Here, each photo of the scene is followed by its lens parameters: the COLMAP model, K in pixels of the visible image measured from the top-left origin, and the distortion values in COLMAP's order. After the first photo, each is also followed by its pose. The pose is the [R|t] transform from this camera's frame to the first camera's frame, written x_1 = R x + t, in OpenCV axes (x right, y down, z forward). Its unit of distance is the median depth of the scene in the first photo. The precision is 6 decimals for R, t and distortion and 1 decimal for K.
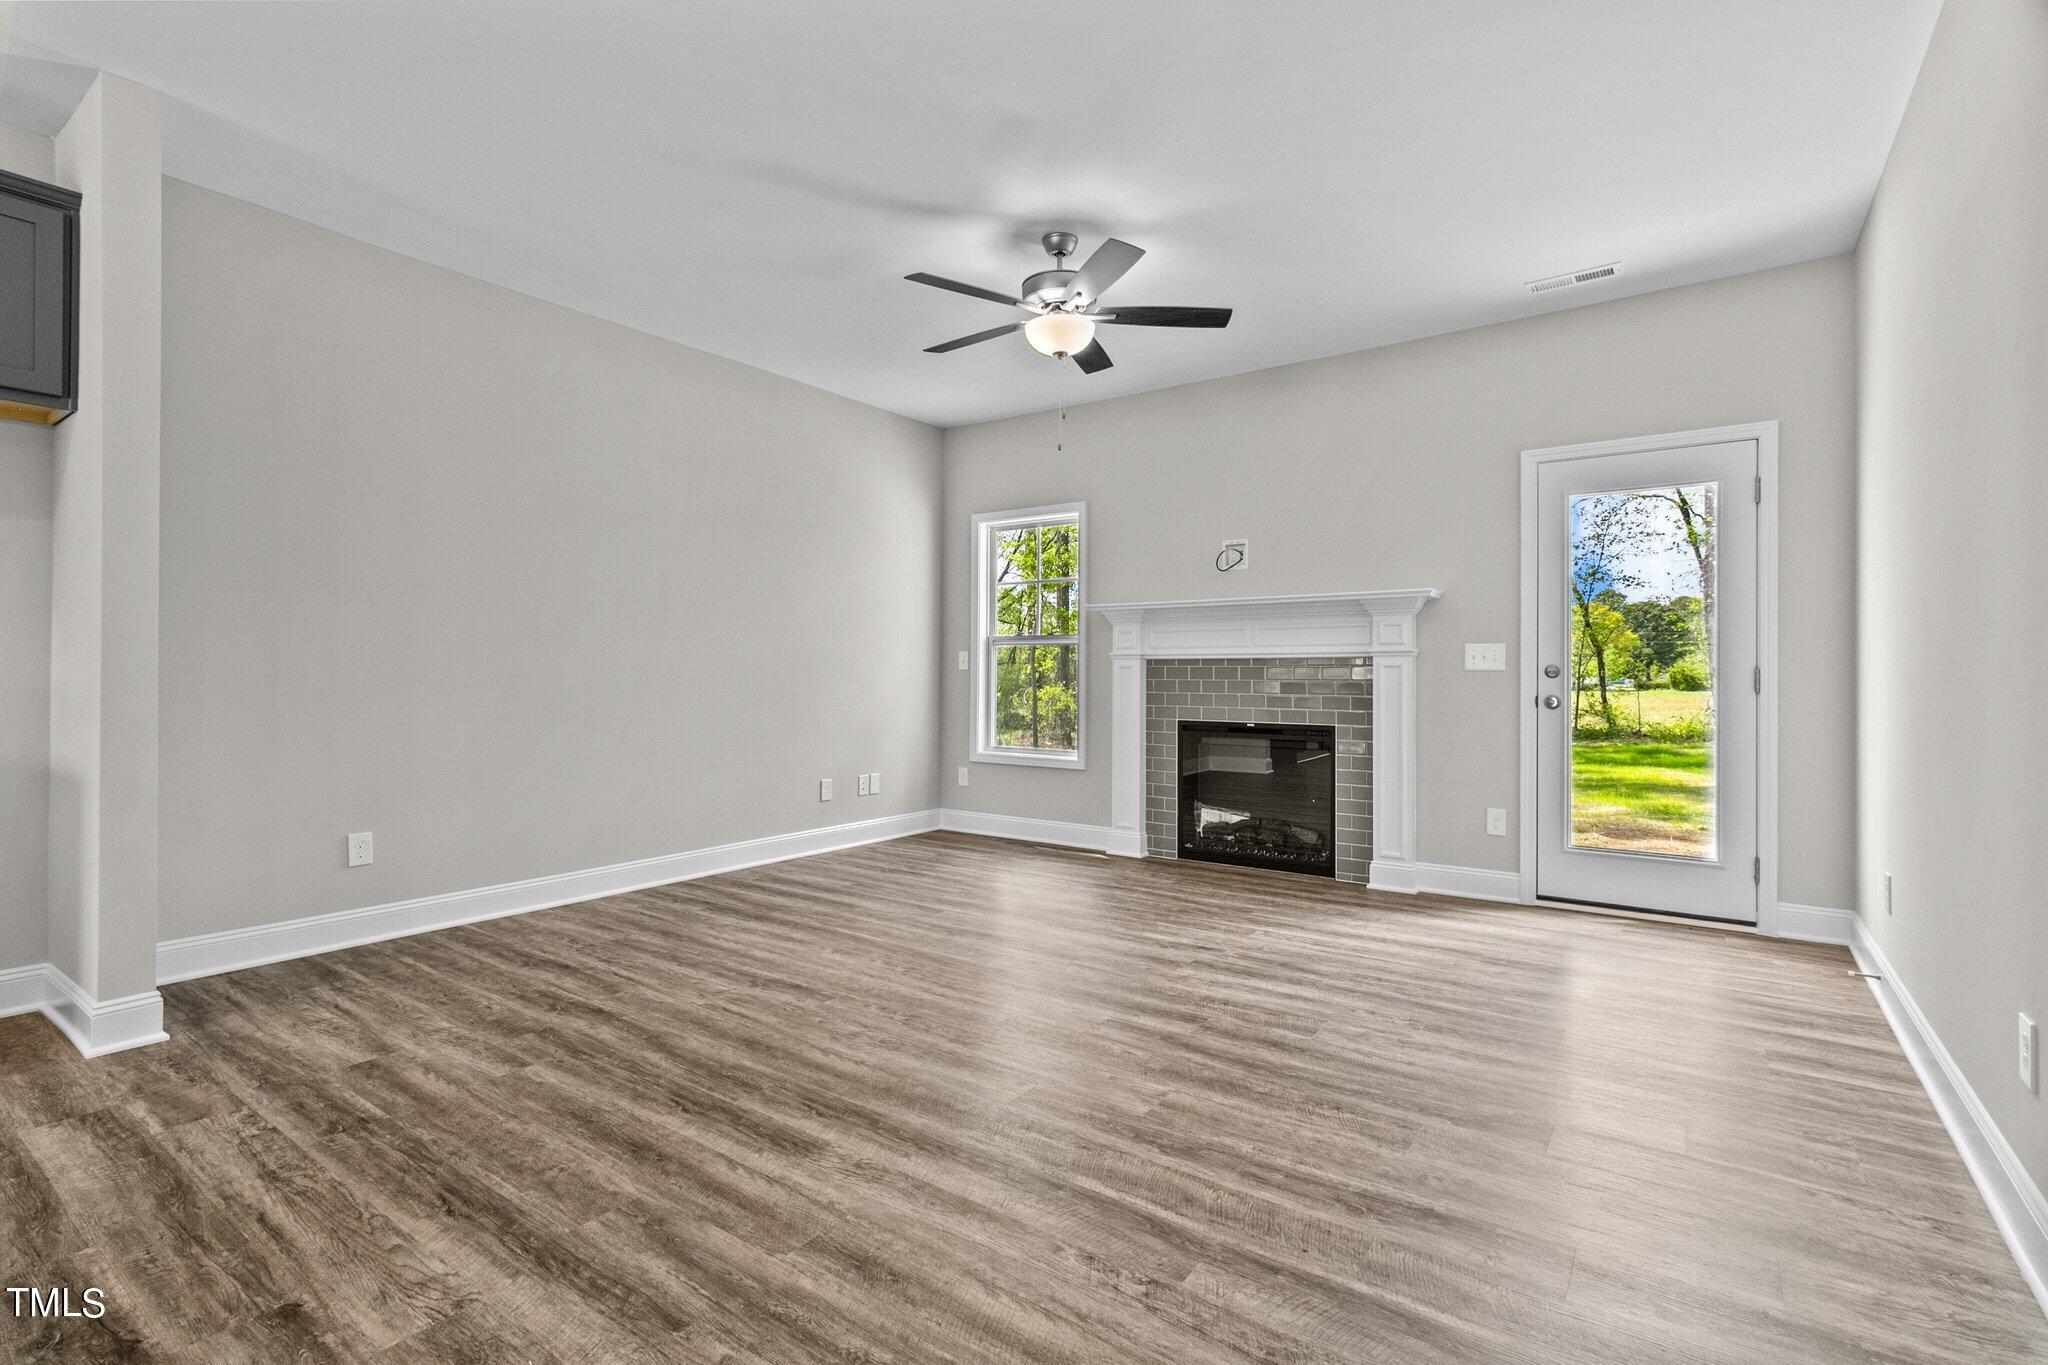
lens RADIAL K [[946.4, 0, 1016.4], [0, 946.4, 673.1], [0, 0, 1]] dist [-0.000713, -0.001029]
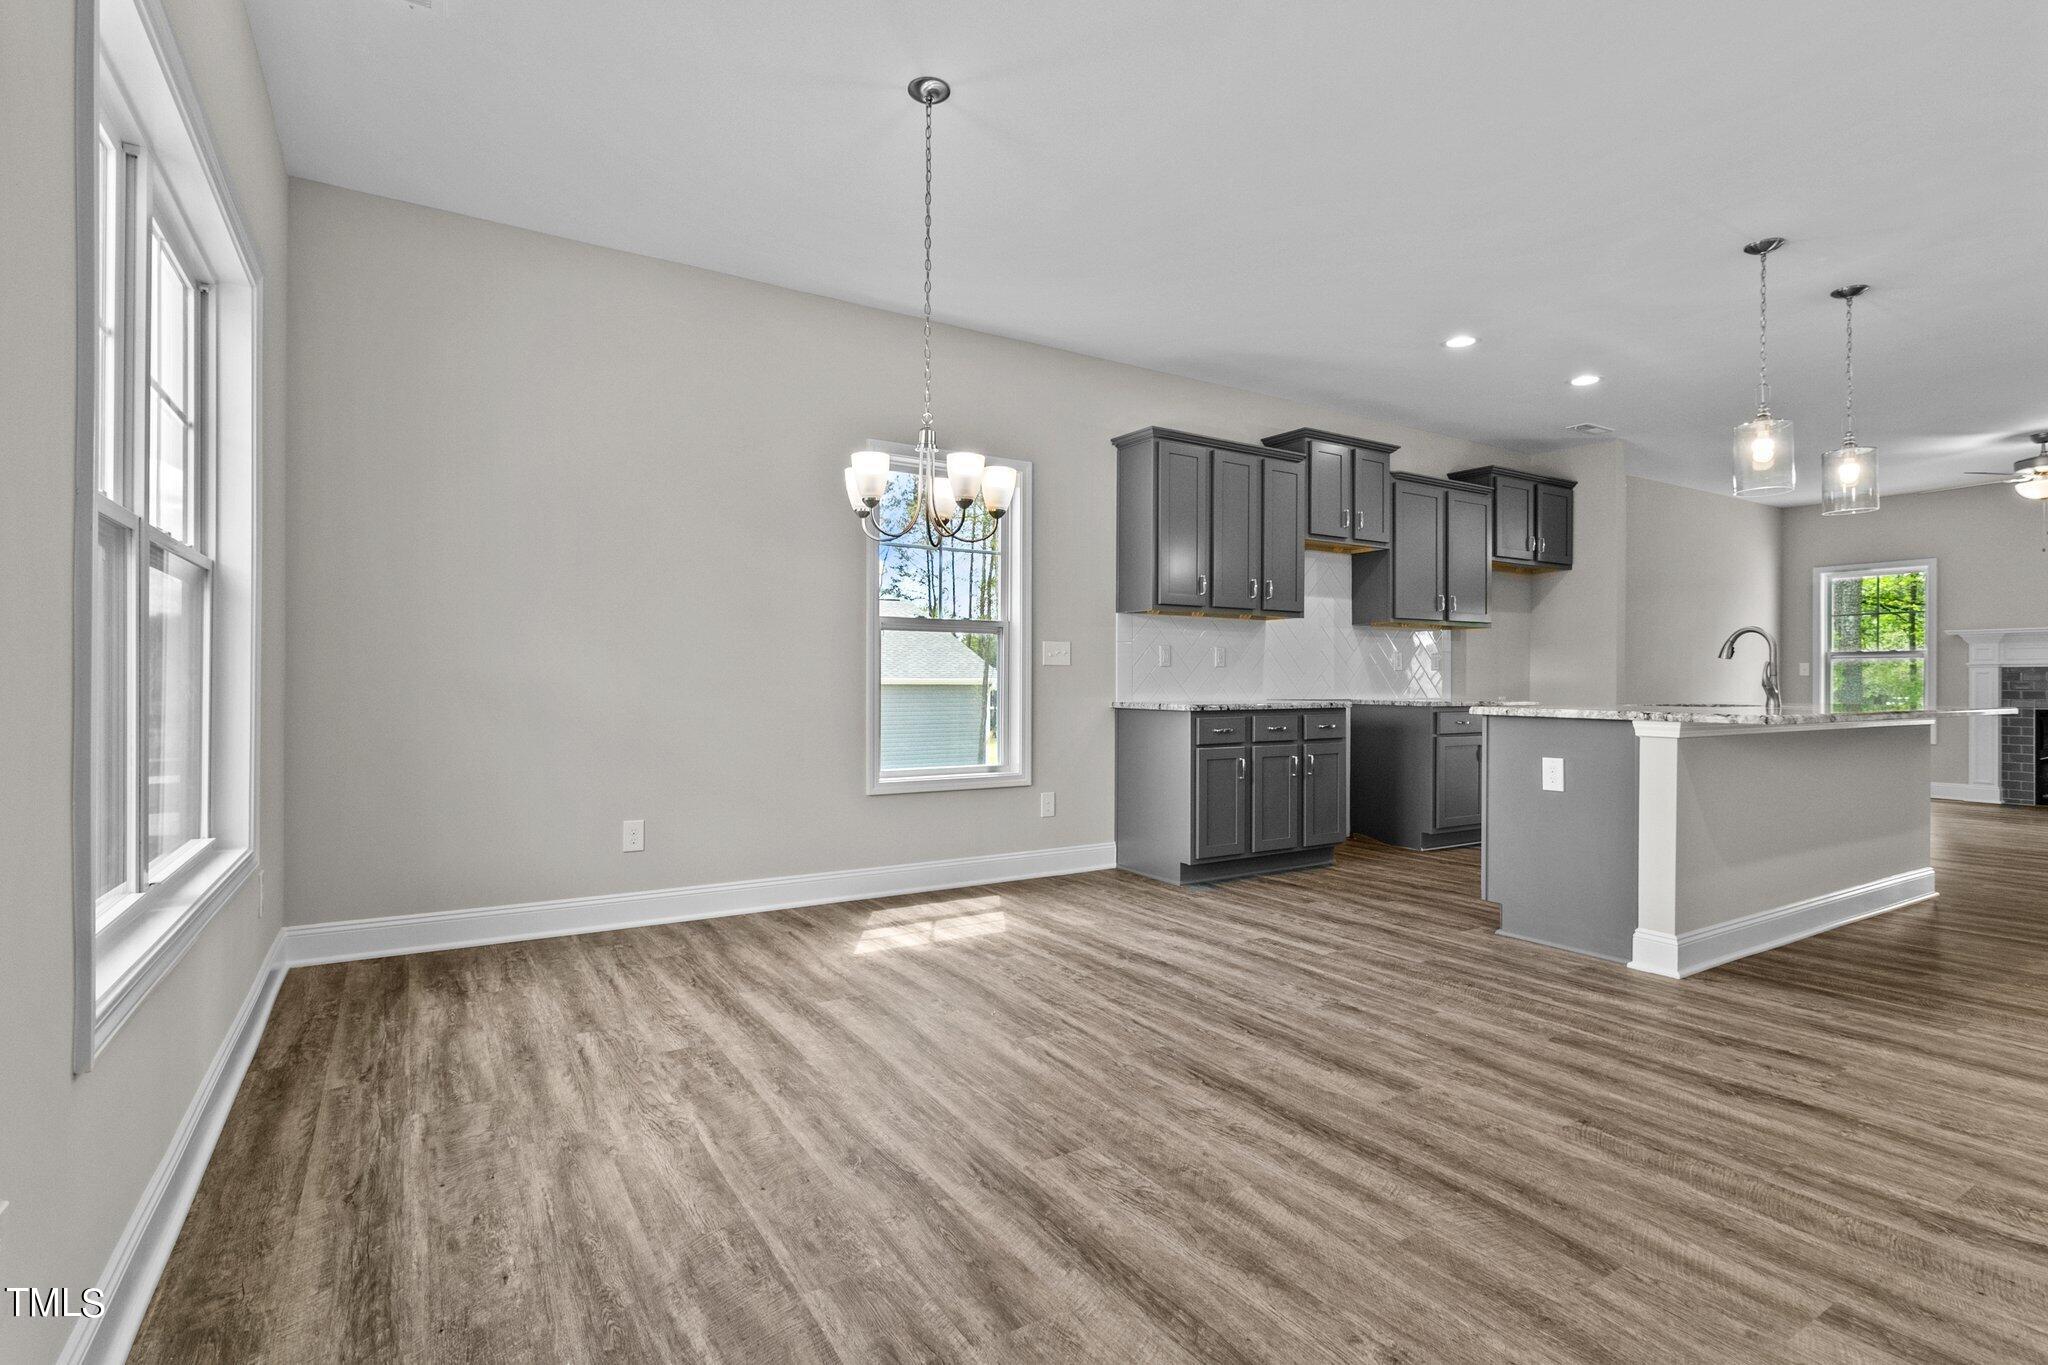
lens RADIAL K [[946.4, 0, 1028.6], [0, 946.4, 678.2], [0, 0, 1]] dist [-0.000713, -0.001029]
pose [[0.934348, -0.003833, -0.356342, -0.749300], [0.001243, 0.999971, -0.007497, 0.010498], [0.356360, 0.006562, 0.934326, -0.894907]]
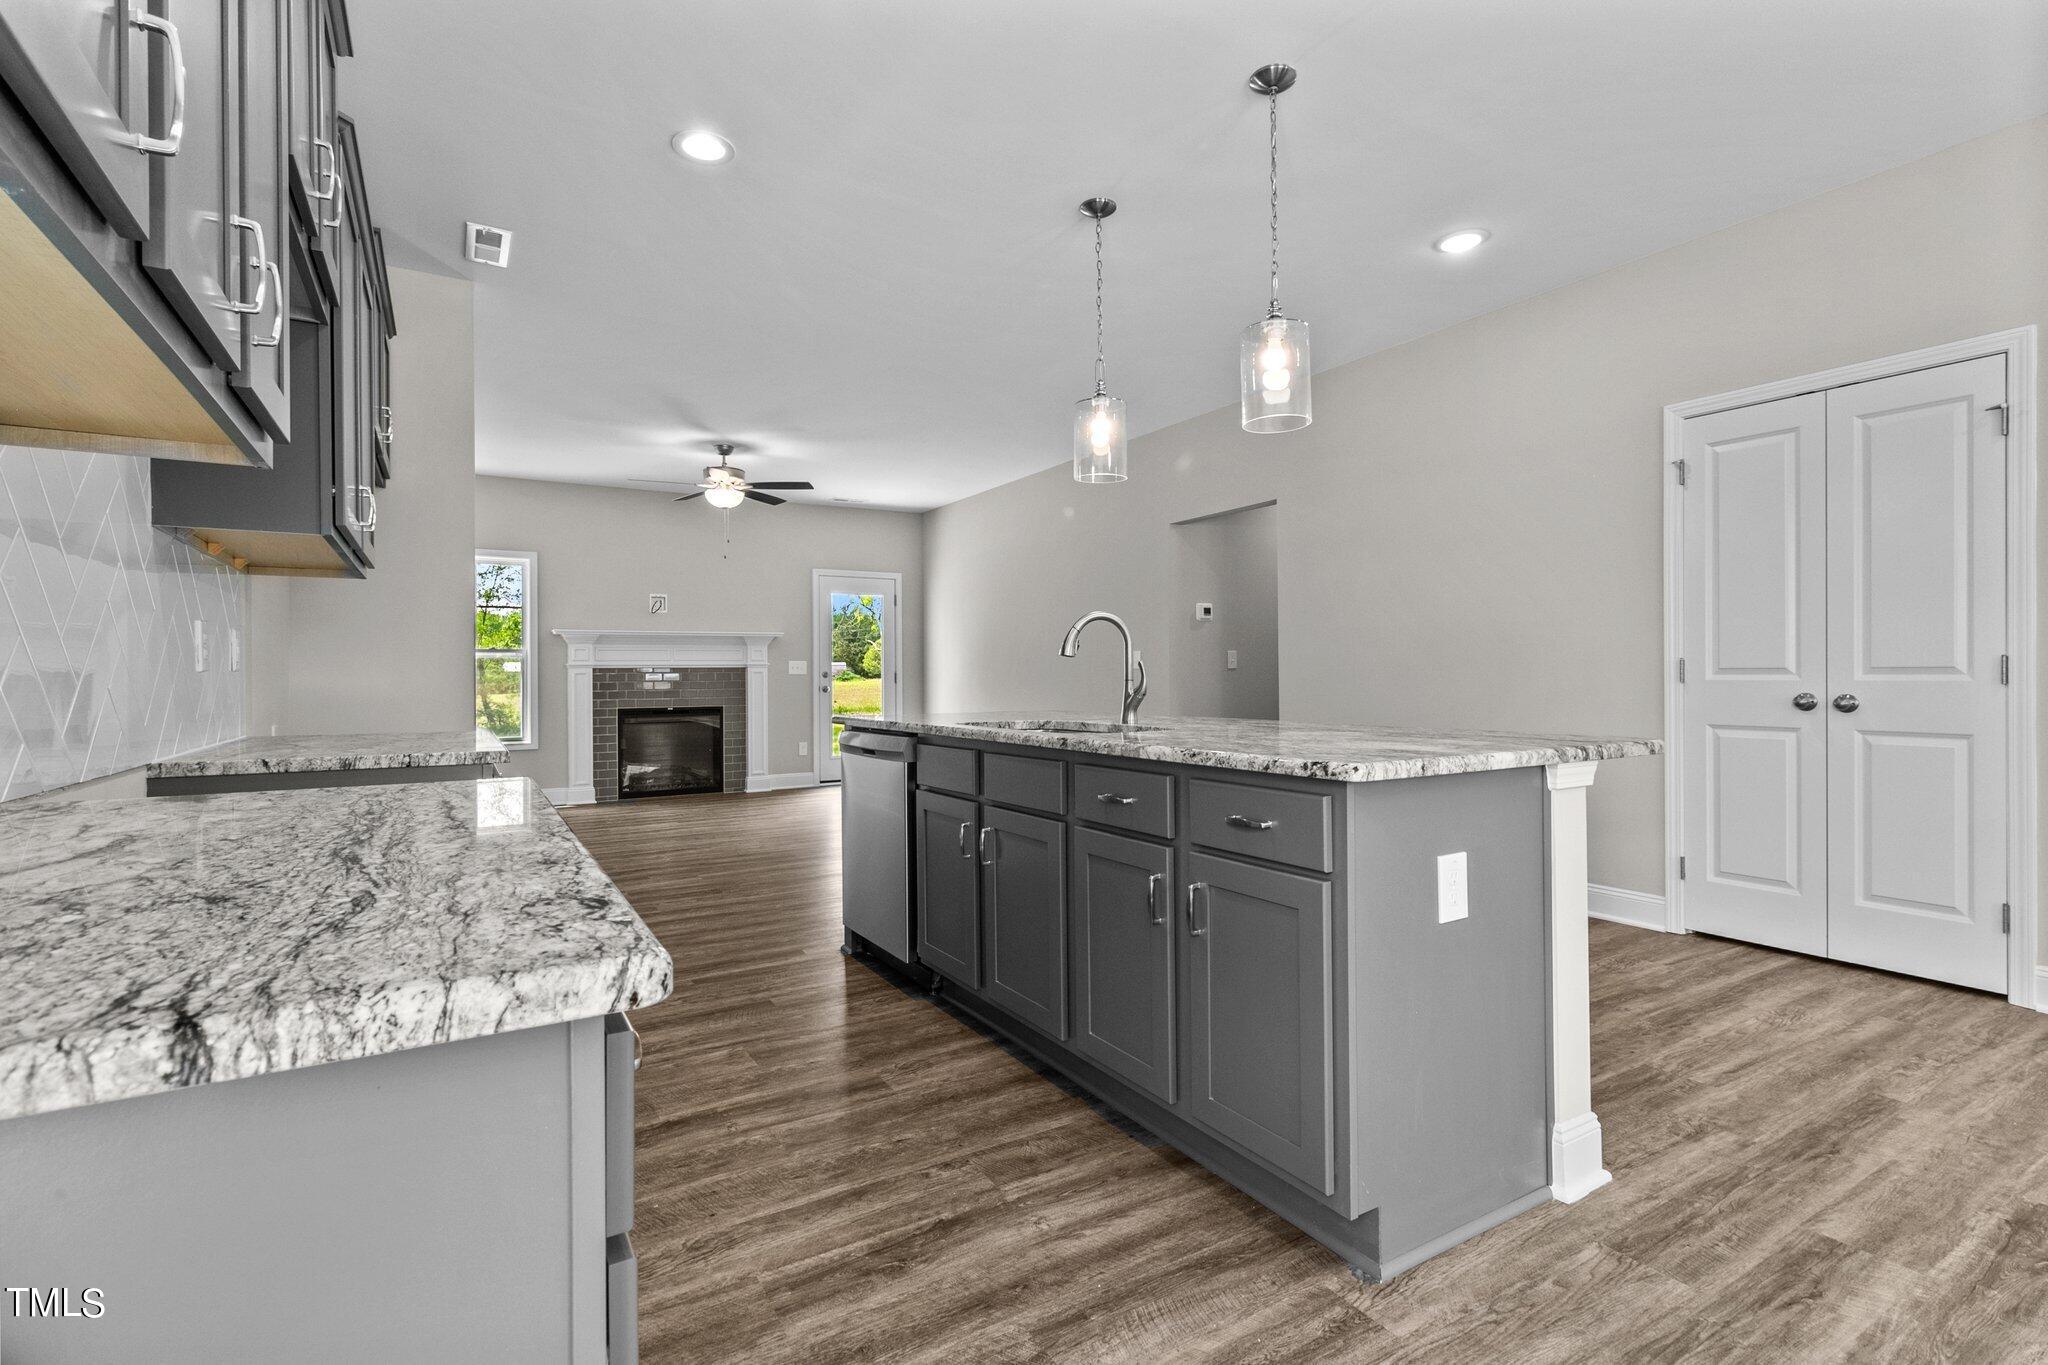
lens RADIAL K [[946.4, 0, 1026.7], [0, 946.4, 678.4], [0, 0, 1]] dist [-0.000713, -0.001029]
pose [[0.381598, -0.010468, 0.924269, -0.980339], [0.011364, 0.999913, 0.006633, -0.001348], [-0.924258, 0.007972, 0.381684, -0.185847]]
